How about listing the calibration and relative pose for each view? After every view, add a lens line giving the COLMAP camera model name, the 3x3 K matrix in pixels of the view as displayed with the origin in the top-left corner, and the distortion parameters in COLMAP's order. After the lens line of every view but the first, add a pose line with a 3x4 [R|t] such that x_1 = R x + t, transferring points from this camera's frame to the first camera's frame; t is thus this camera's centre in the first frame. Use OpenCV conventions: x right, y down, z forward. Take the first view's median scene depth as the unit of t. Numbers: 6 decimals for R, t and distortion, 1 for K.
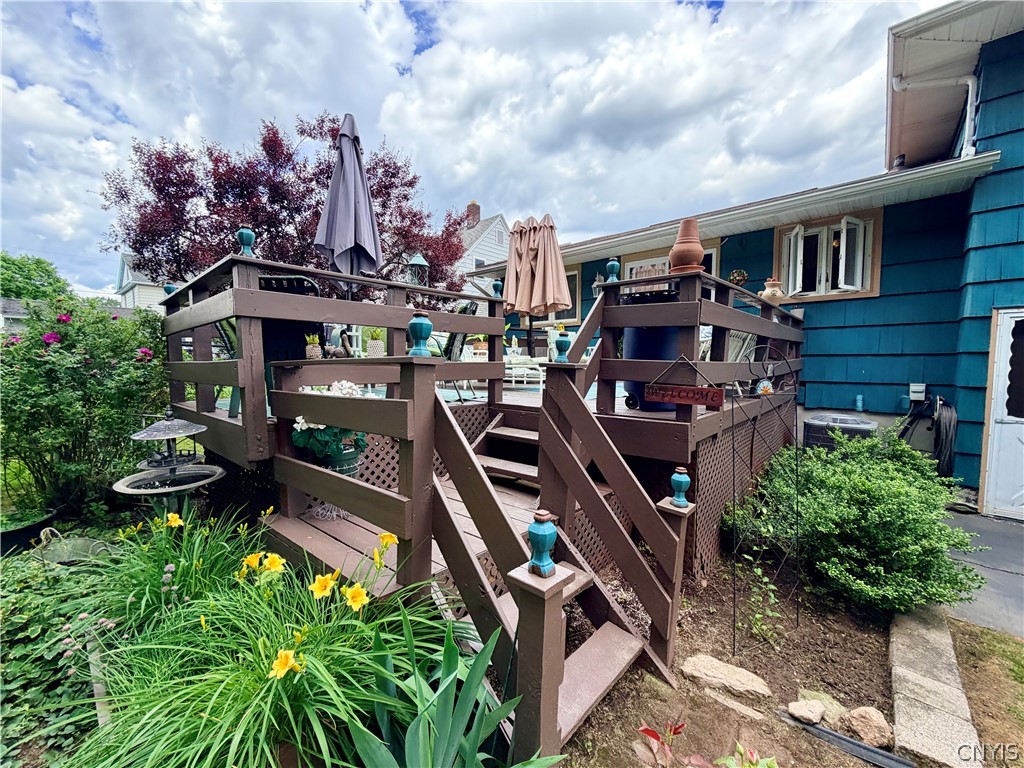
lens RADIAL K [[412.0, 0, 512.9], [0, 412.0, 387.0], [0, 0, 1]] dist [0.002678, -0.000188]
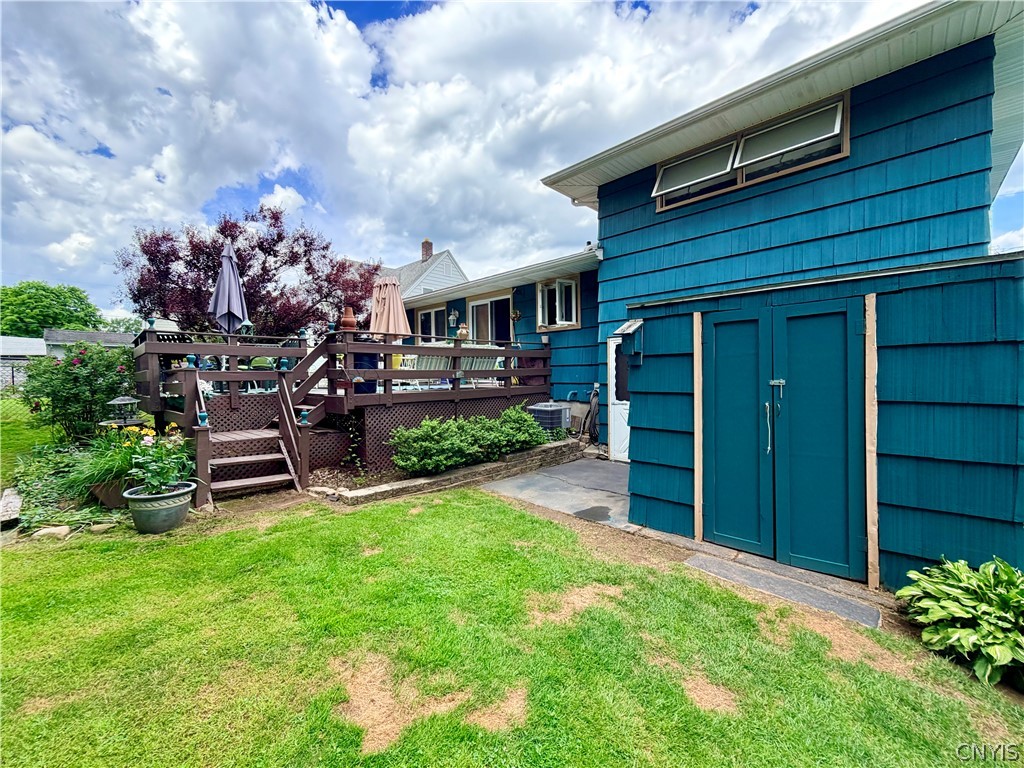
lens RADIAL K [[412.0, 0, 511.9], [0, 412.0, 386.6], [0, 0, 1]] dist [0.002678, -0.000188]
pose [[0.999349, -0.008450, -0.035082, 0.640623], [0.007303, 0.999438, -0.032702, 0.051423], [0.035338, 0.032425, 0.998849, -0.556746]]
